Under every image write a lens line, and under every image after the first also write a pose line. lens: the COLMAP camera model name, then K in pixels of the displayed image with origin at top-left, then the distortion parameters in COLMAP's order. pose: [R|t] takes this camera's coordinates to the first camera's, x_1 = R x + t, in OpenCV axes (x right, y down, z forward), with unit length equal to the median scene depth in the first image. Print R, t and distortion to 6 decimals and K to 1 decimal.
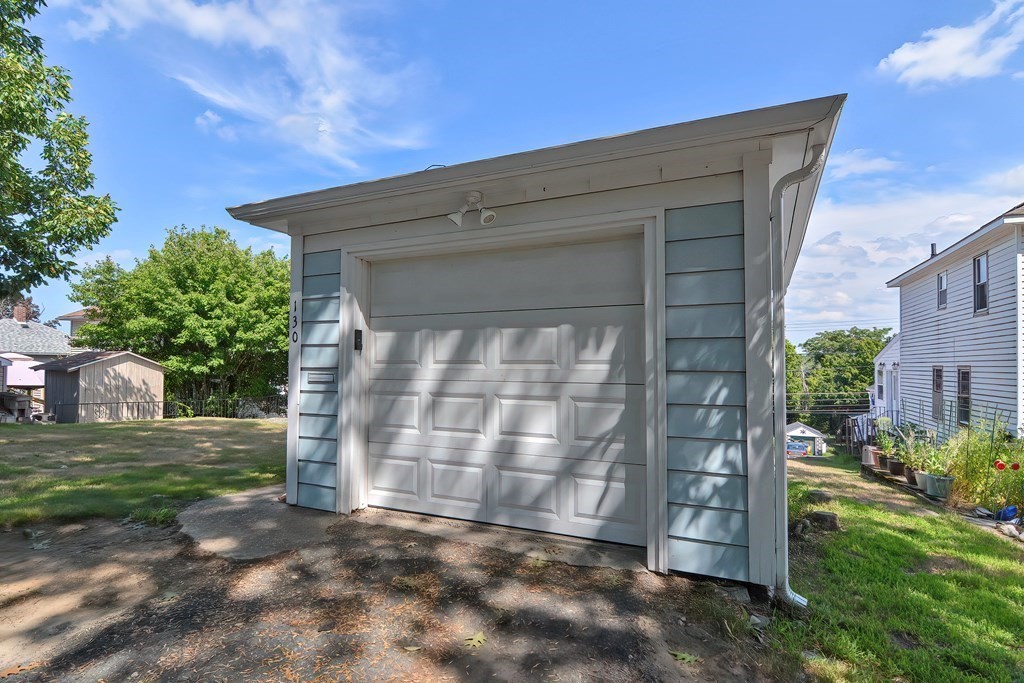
lens RADIAL K [[498.1, 0, 508.0], [0, 498.1, 347.9], [0, 0, 1]] dist [0.002674, -0.007981]
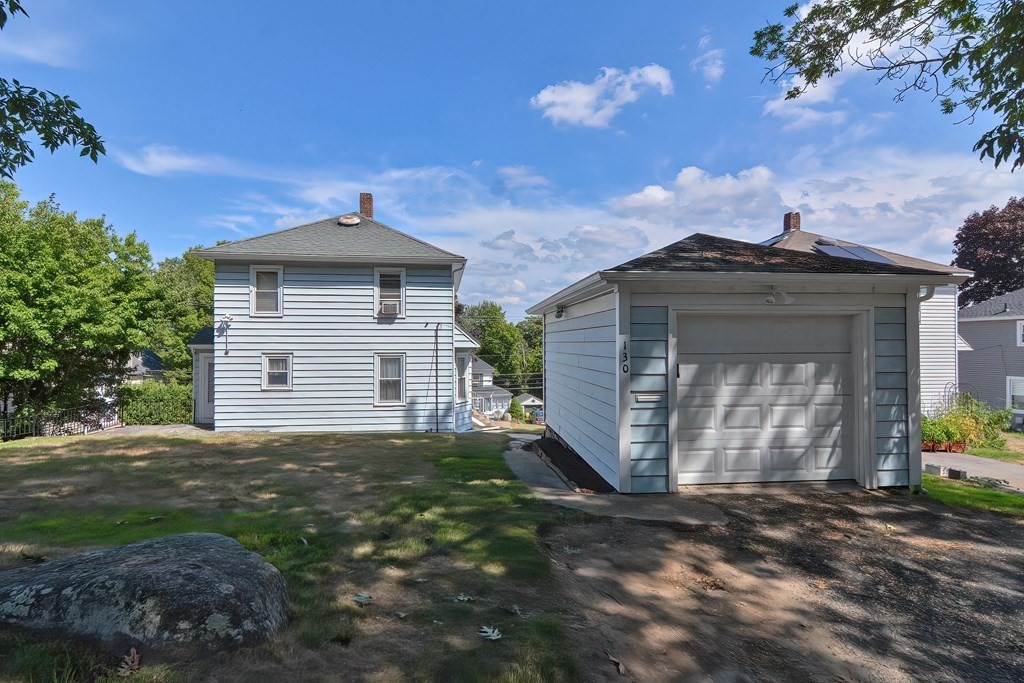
lens RADIAL K [[498.1, 0, 501.8], [0, 498.1, 335.9], [0, 0, 1]] dist [0.002674, -0.007981]
pose [[0.868563, 0.000584, 0.495579, -1.594829], [-0.009494, 0.999835, 0.015462, -0.147166], [-0.495488, -0.018135, 0.868425, 0.010251]]
